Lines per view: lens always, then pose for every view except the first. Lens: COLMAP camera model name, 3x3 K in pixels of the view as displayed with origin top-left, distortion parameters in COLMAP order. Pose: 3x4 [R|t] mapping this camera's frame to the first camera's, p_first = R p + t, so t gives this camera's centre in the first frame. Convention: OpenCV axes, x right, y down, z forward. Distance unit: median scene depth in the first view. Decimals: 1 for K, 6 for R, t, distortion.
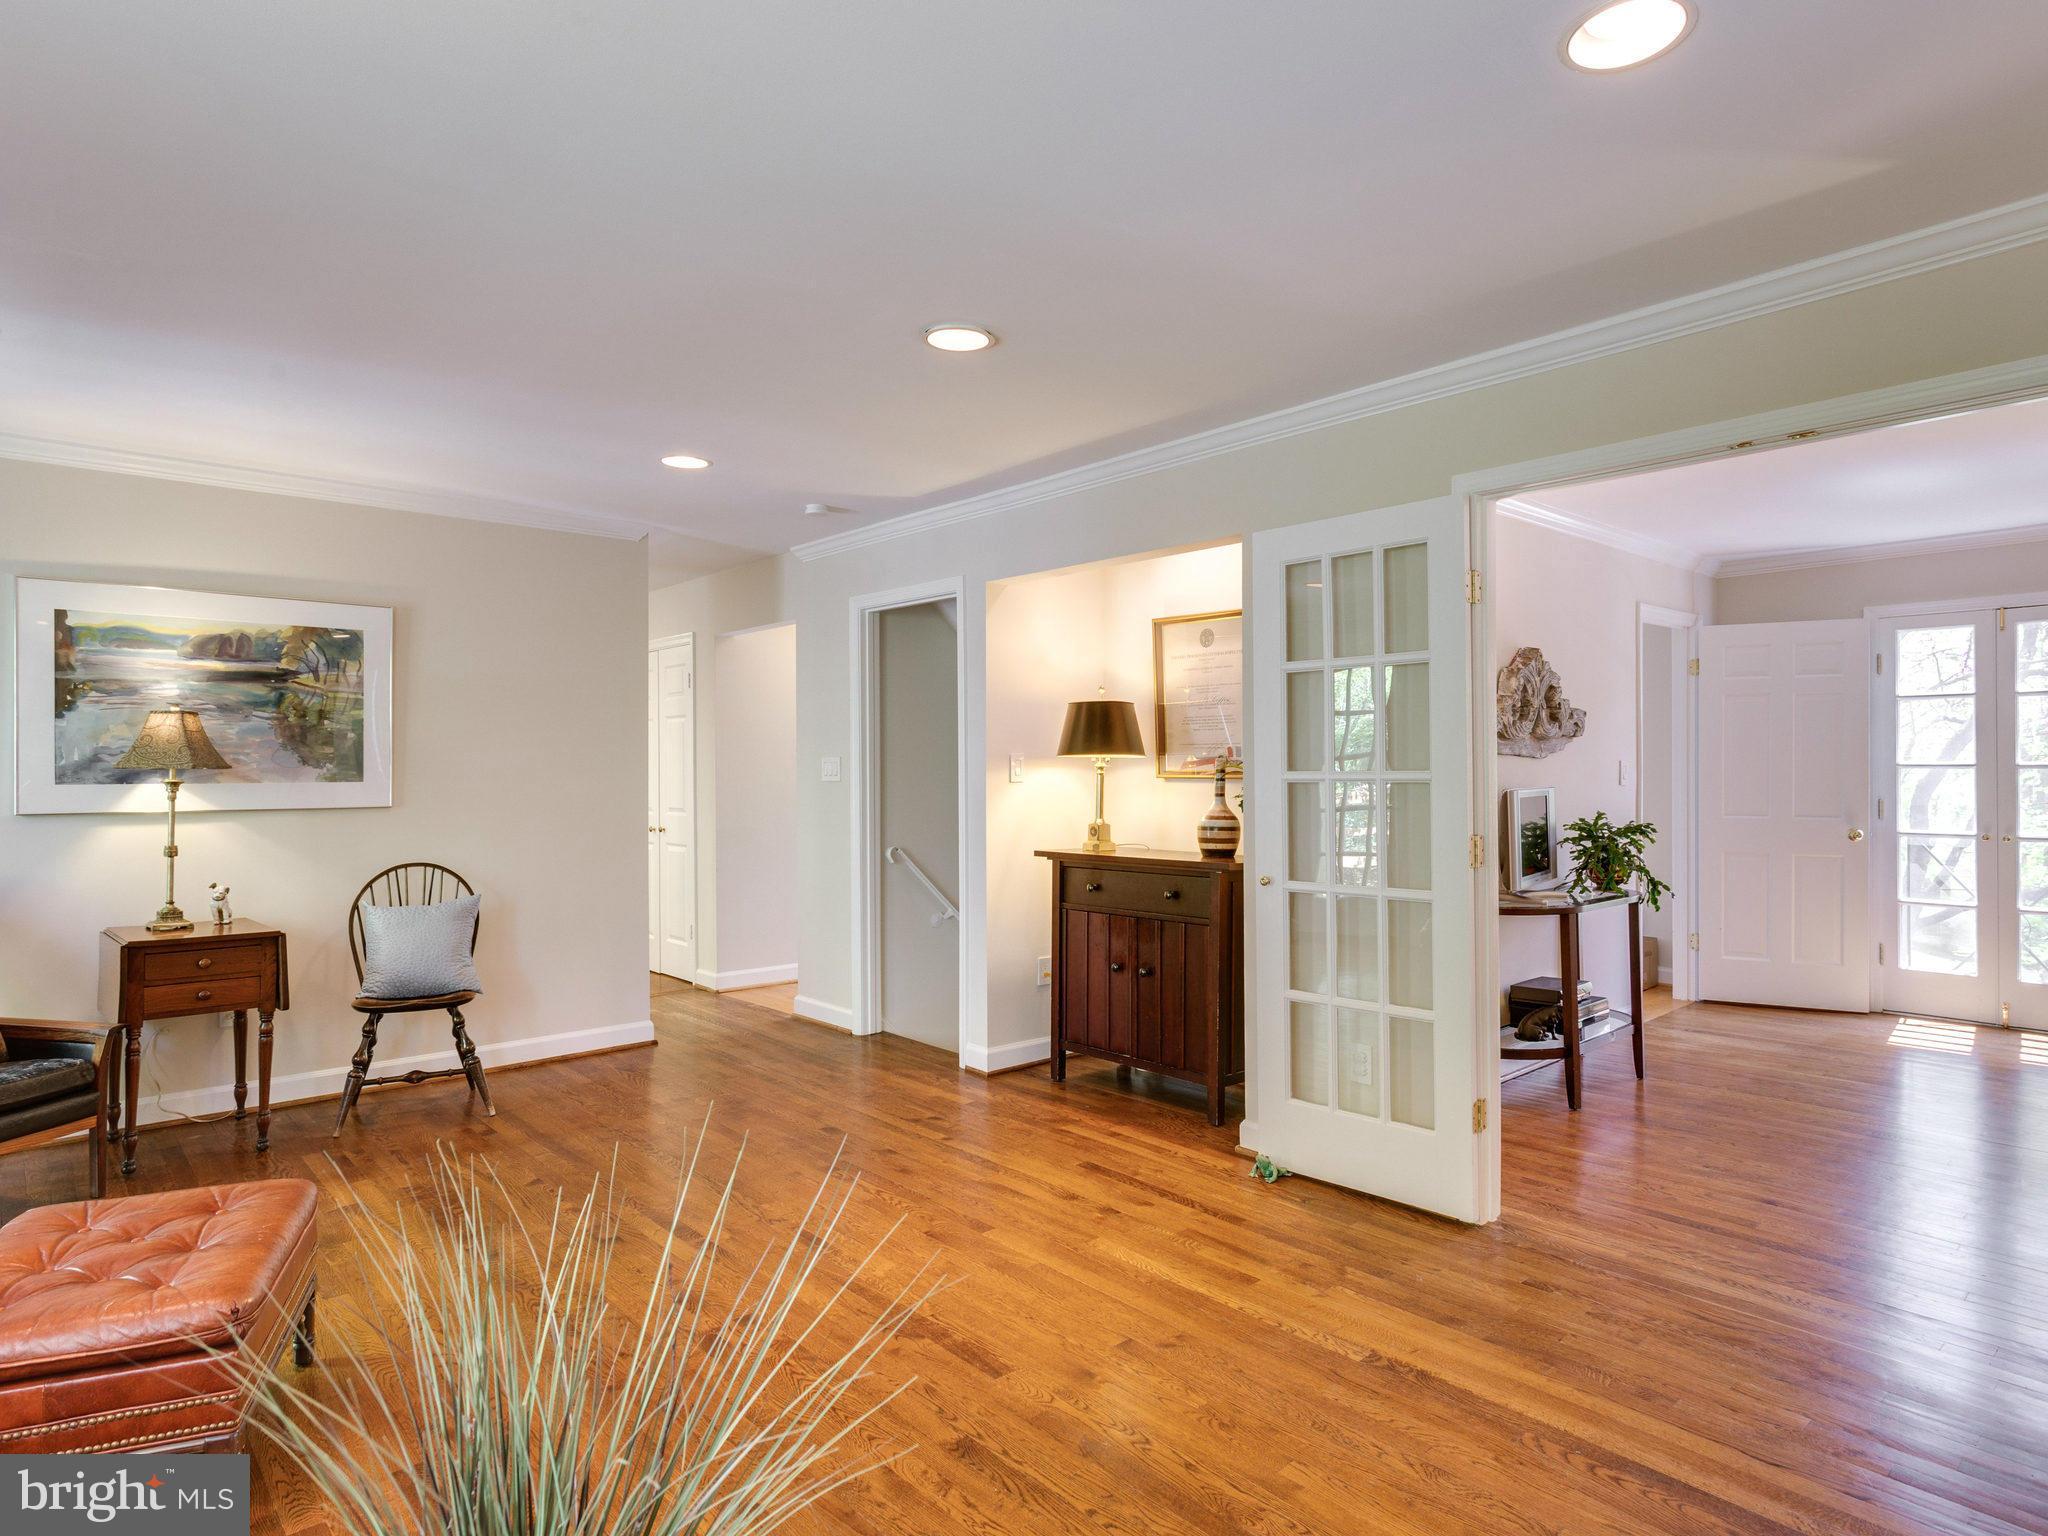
lens RADIAL K [[1144.7, 0, 1026.0], [0, 1144.7, 759.4], [0, 0, 1]] dist [0.000618, 0.001001]
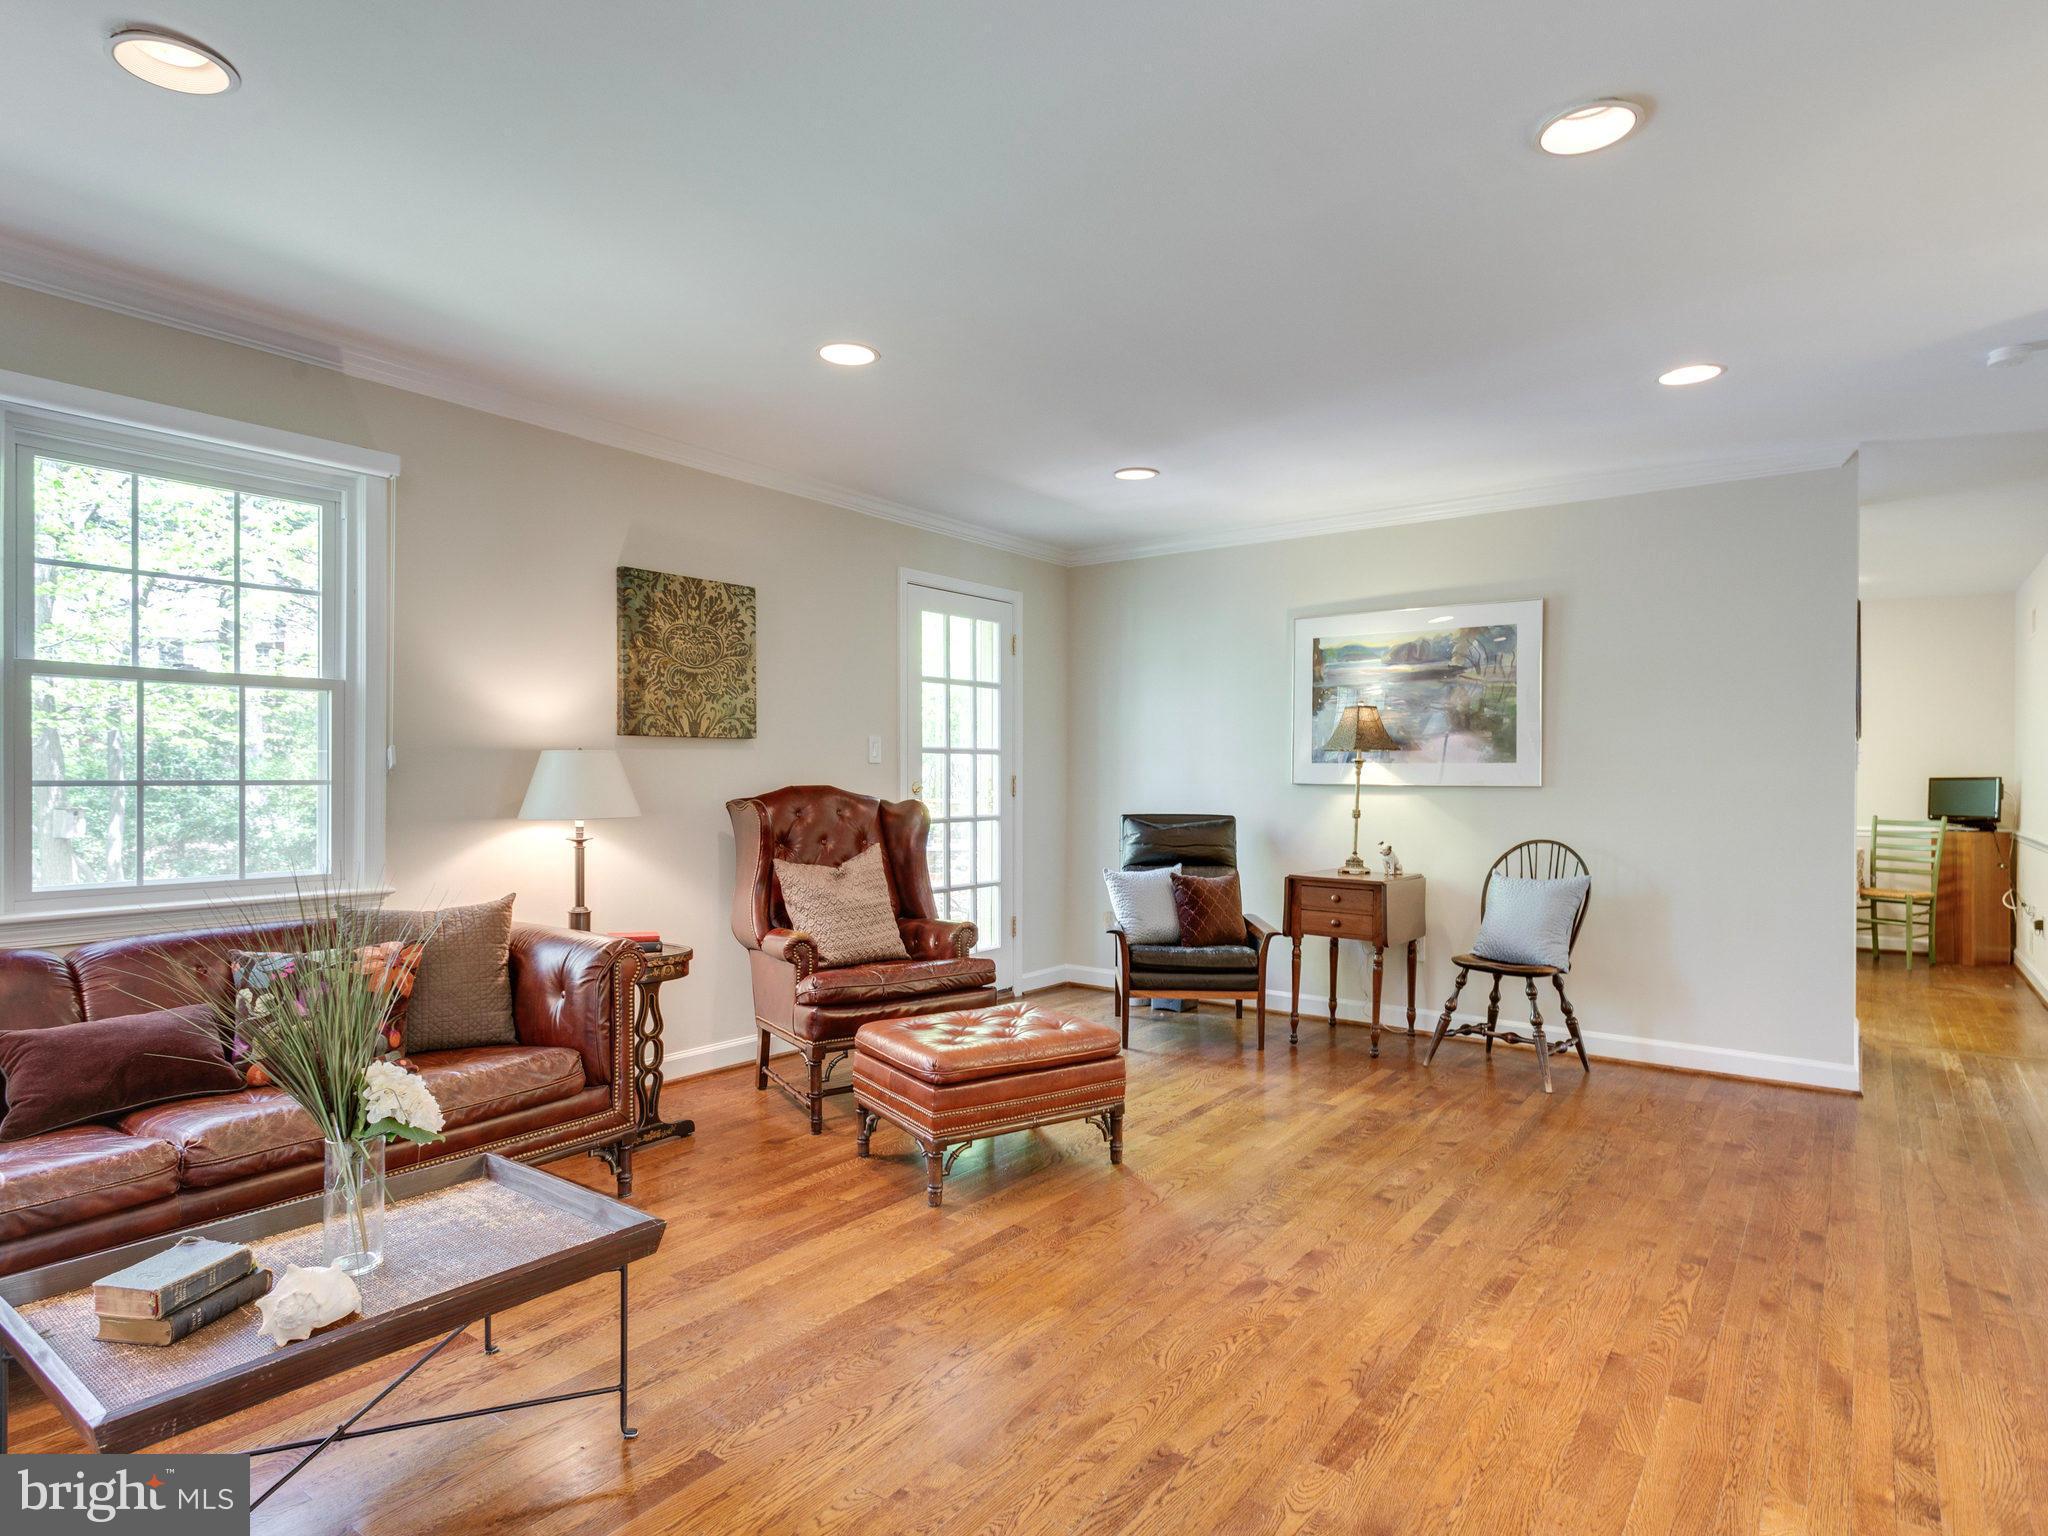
lens RADIAL K [[1111.5, 0, 1031.0], [0, 1111.5, 777.9], [0, 0, 1]] dist [-0.004575, -0.000719]
pose [[0.206797, 0.012391, -0.978305, 0.391212], [0.005121, 0.999892, 0.013747, 0.018484], [0.978370, -0.007853, 0.206712, 0.351856]]
